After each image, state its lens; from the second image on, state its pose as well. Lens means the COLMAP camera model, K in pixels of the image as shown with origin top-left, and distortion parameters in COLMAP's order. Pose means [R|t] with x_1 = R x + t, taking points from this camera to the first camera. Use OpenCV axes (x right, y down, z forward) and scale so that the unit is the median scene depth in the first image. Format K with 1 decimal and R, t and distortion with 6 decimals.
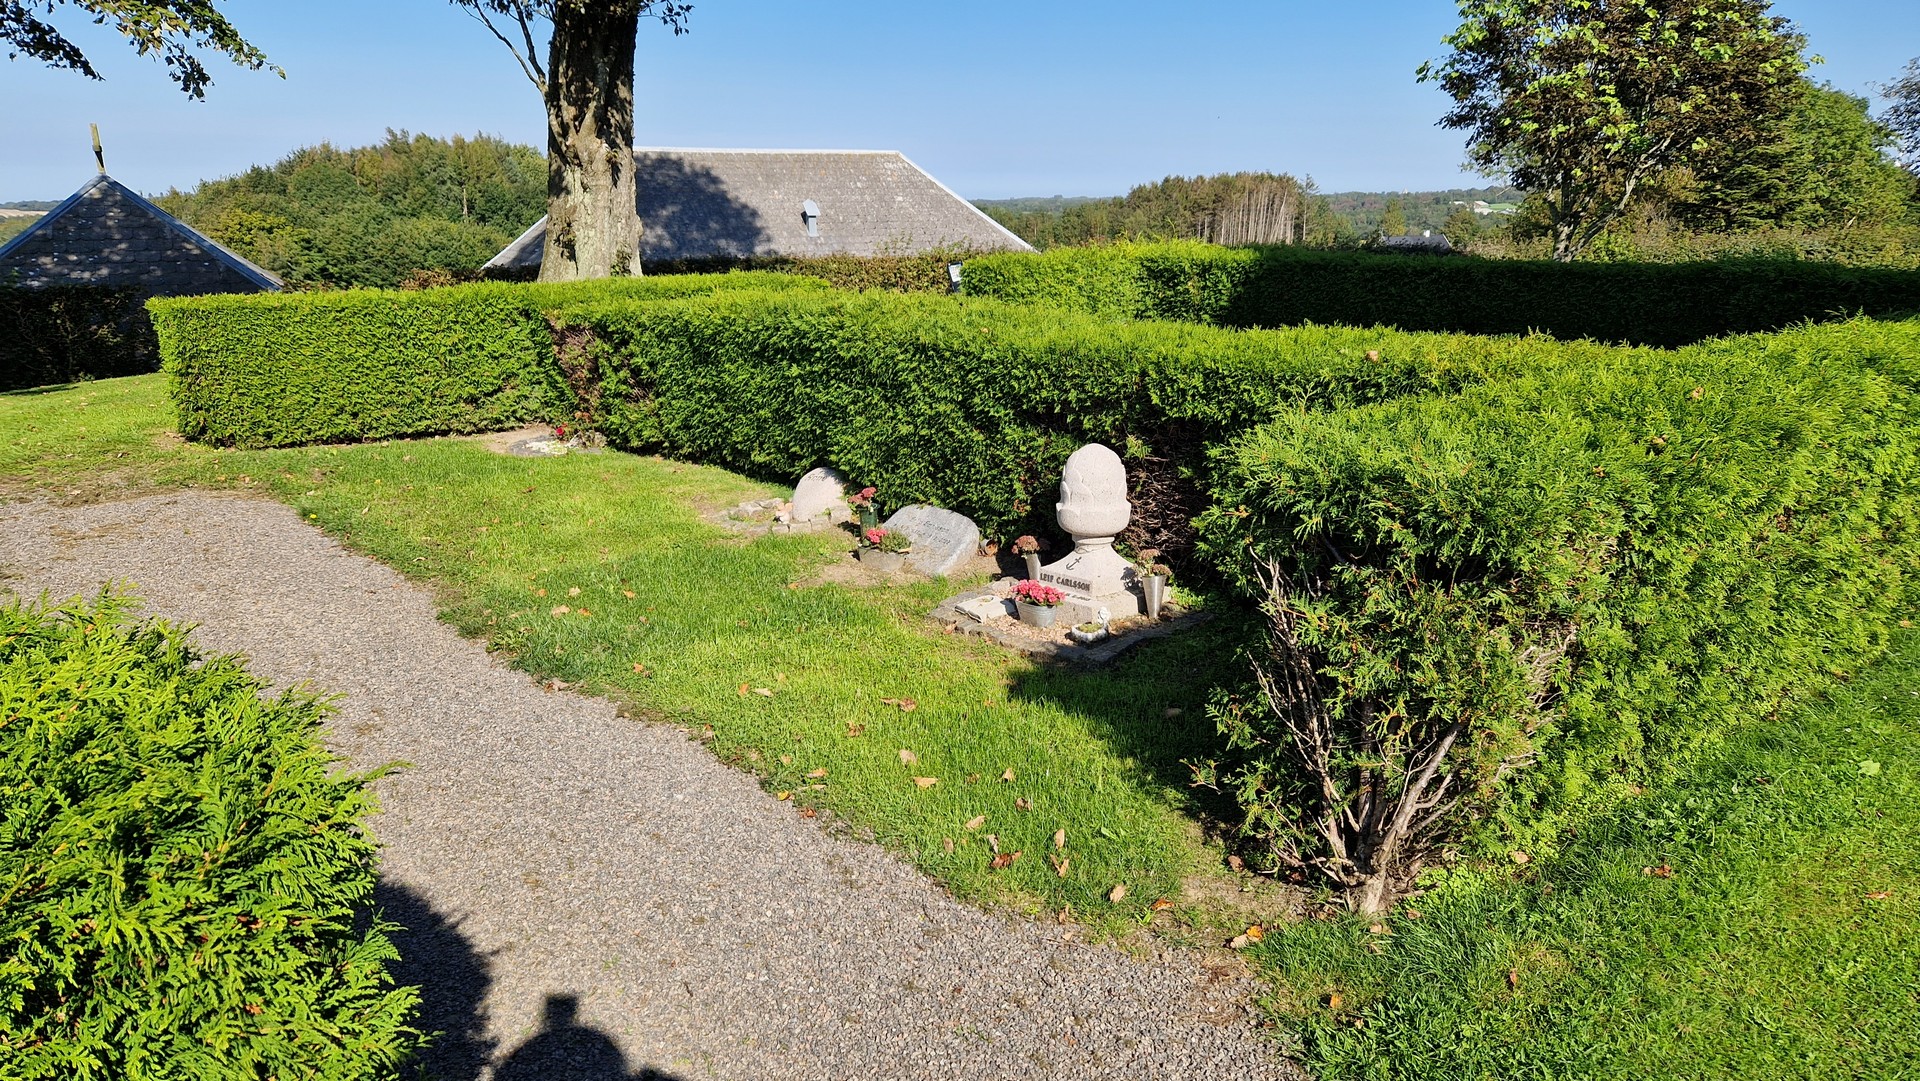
lens RADIAL K [[1240.1, 0, 964.6], [0, 1240.1, 544.4], [0, 0, 1]] dist [0.050698, -0.044302]
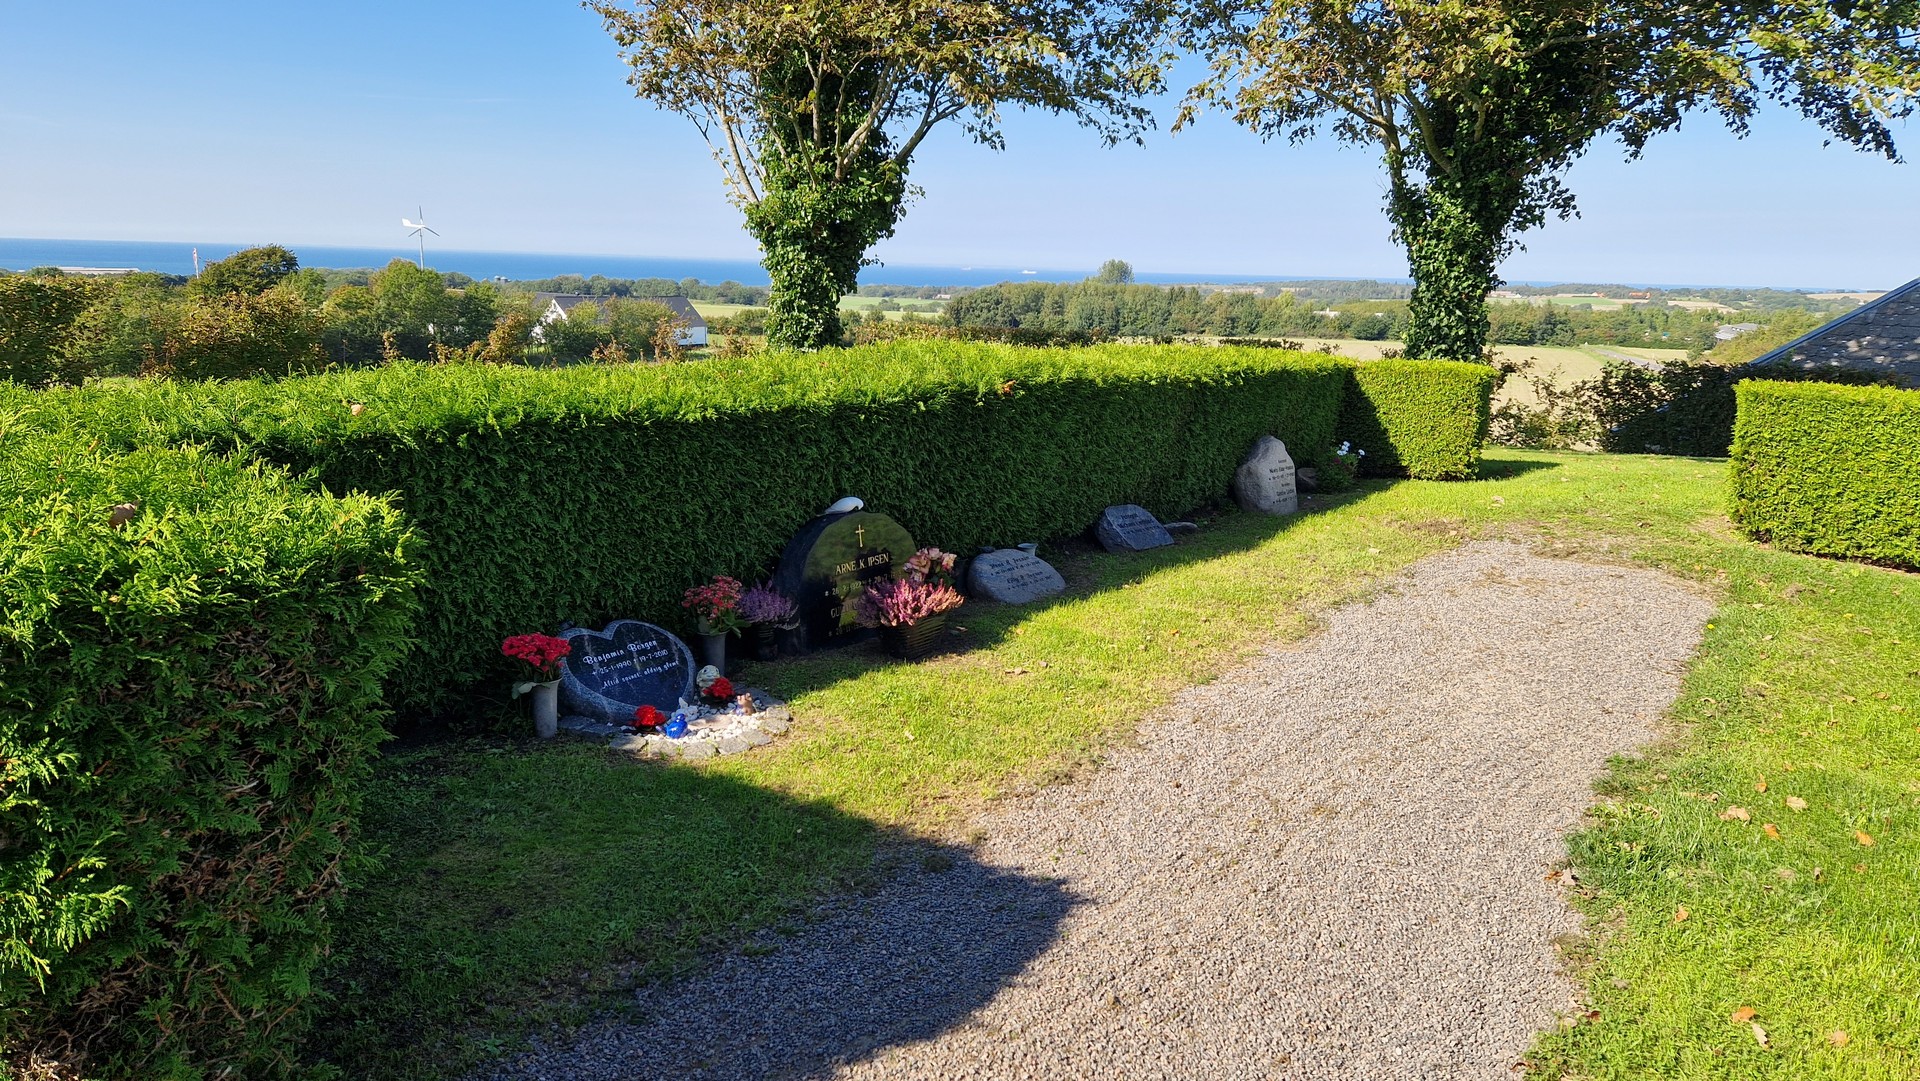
lens RADIAL K [[1240.1, 0, 978.3], [0, 1240.1, 538.8], [0, 0, 1]] dist [0.050698, -0.044302]
pose [[0.283817, 0.217354, -0.933919, 0.114679], [-0.281997, 0.949819, 0.135356, -0.041362], [0.916474, 0.224947, 0.330868, 0.156658]]
